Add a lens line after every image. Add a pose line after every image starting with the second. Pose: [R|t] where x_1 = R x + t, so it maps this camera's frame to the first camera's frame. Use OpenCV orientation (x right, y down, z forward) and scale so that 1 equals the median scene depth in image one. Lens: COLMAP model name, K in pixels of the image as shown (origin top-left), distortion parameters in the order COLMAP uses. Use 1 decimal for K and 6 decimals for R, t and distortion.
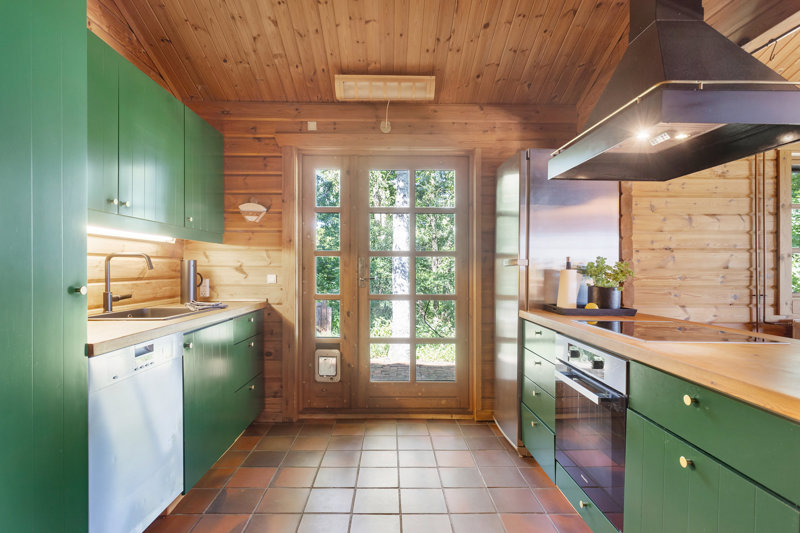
lens RADIAL K [[434.7, 0, 398.1], [0, 434.7, 271.2], [0, 0, 1]] dist [0.001995, 0.000274]
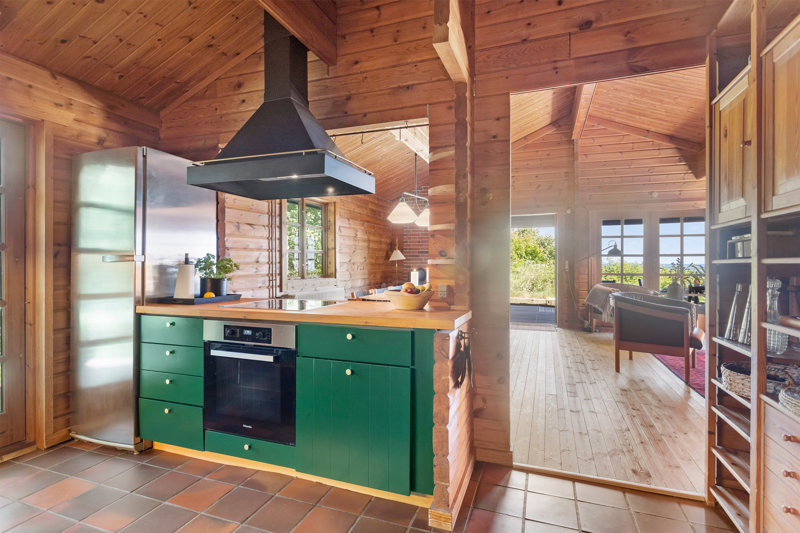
lens RADIAL K [[402.8, 0, 406.8], [0, 402.8, 265.0], [0, 0, 1]] dist [0.003153, 0.001048]
pose [[0.332580, -0.014892, 0.942958, -0.340650], [0.014784, 0.999835, 0.010576, -0.004861], [-0.942959, 0.010423, 0.332745, 0.095918]]
